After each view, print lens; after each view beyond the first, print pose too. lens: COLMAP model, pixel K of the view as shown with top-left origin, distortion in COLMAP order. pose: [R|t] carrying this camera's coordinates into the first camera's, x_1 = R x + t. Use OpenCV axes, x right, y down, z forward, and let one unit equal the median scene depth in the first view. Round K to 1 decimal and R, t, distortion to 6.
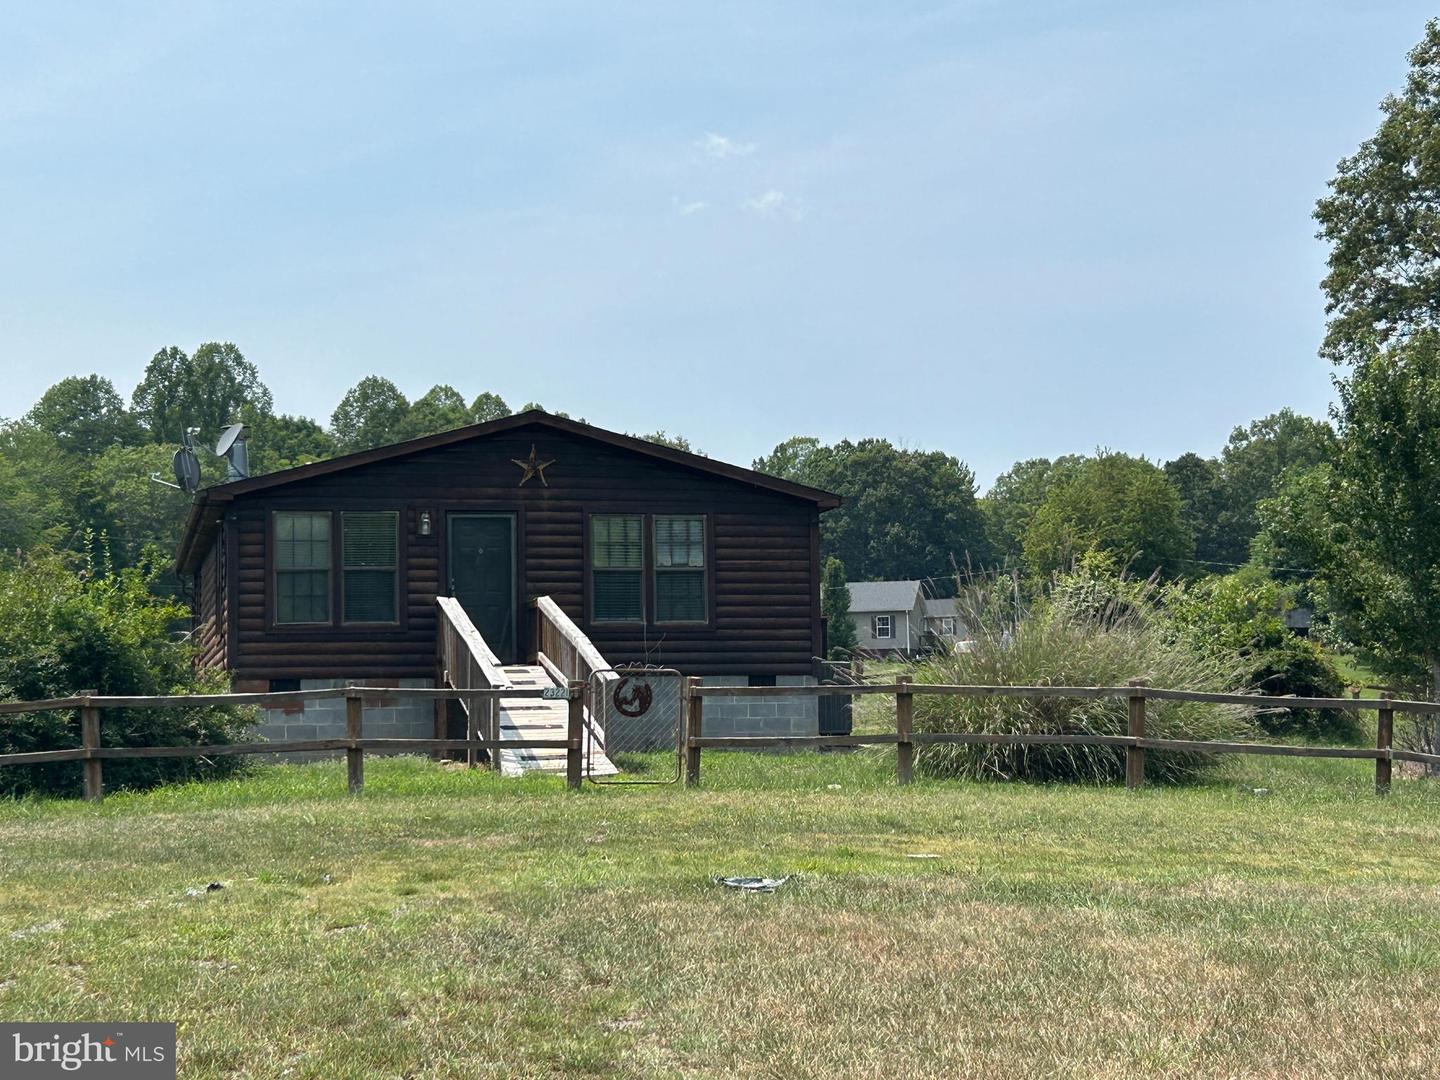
lens RADIAL K [[2437.2, 0, 751.1], [0, 2437.2, 543.5], [0, 0, 1]] dist [0.221205, -0.656556]
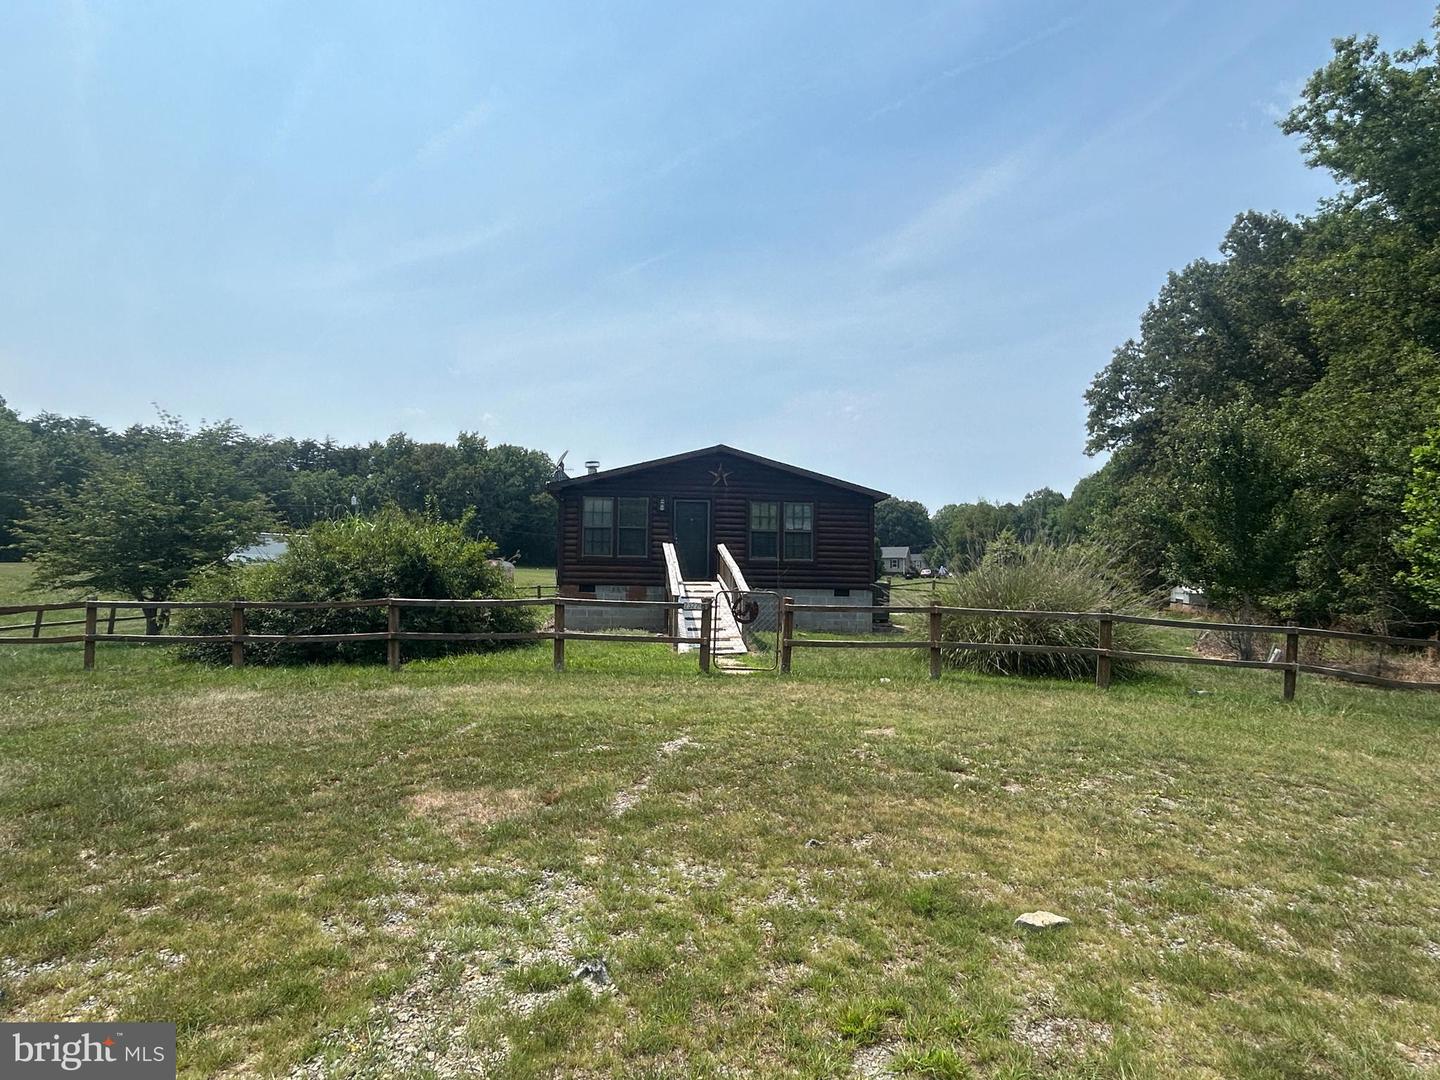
lens RADIAL K [[823.3, 0, 722.9], [0, 823.3, 533.0], [0, 0, 1]] dist [-0.003343, -0.002194]
pose [[0.988595, 0.017975, -0.149519, 0.008111], [-0.017954, 0.999838, 0.001490, 0.012074], [0.149521, 0.001211, 0.988758, 0.380650]]
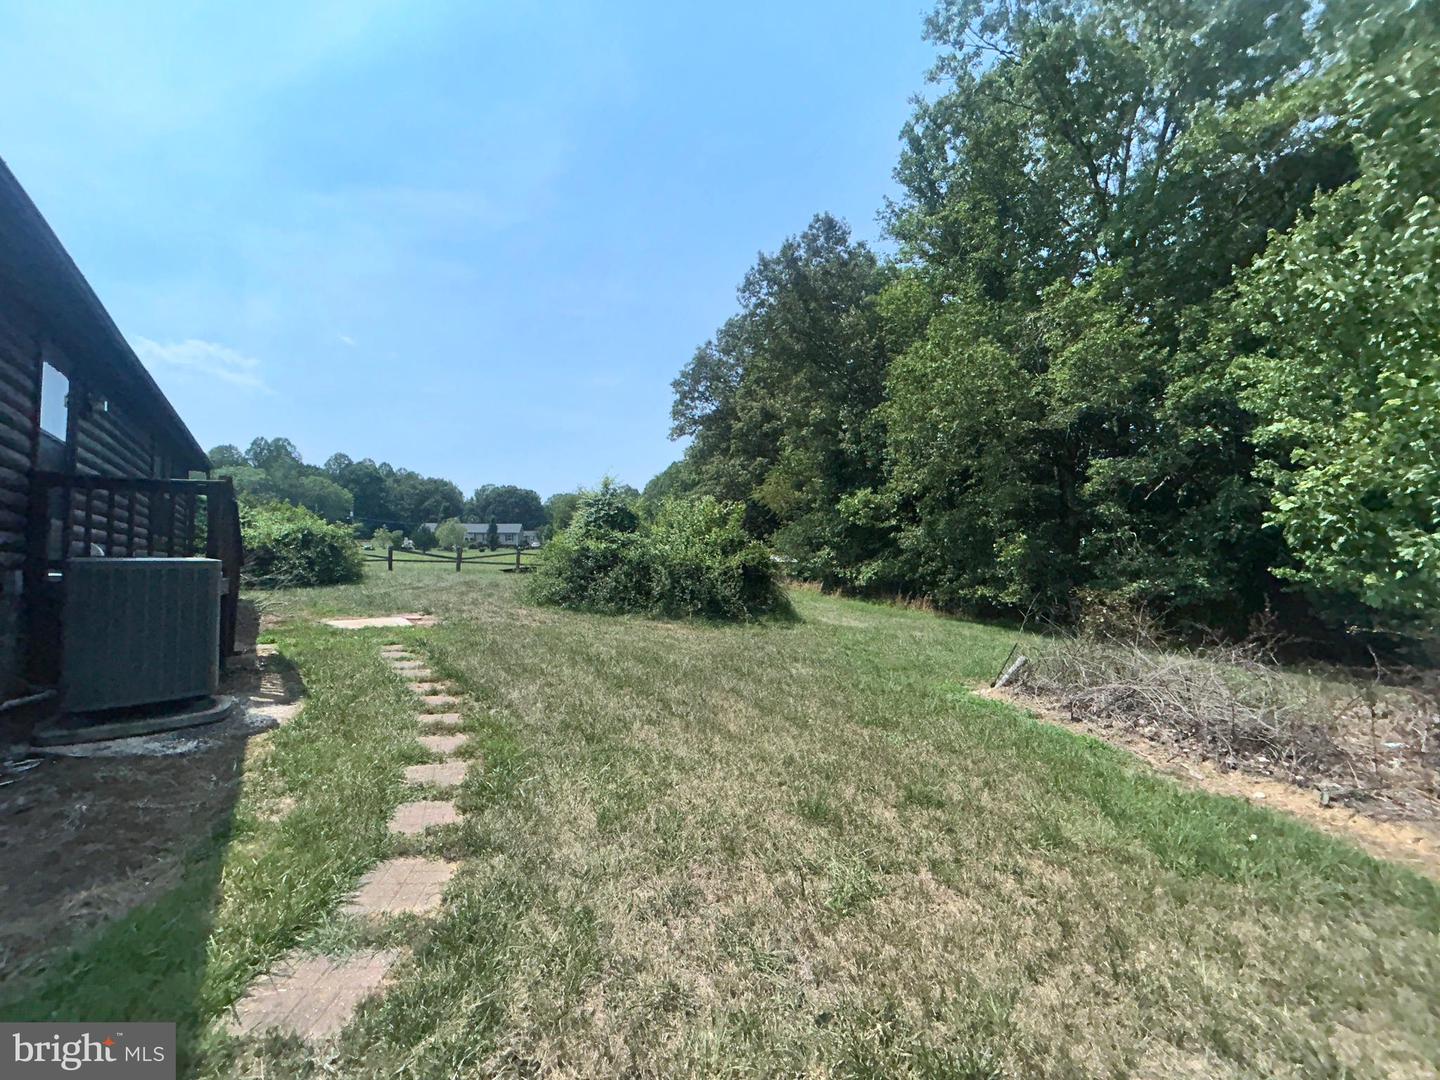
lens RADIAL K [[585.9, 0, 716.3], [0, 585.9, 539.3], [0, 0, 1]] dist [-0.004048, 0.003678]
pose [[0.927266, 0.030452, 0.373163, 0.105440], [-0.041657, 0.998890, 0.022000, 0.042054], [-0.372079, -0.035945, 0.927505, 0.949500]]
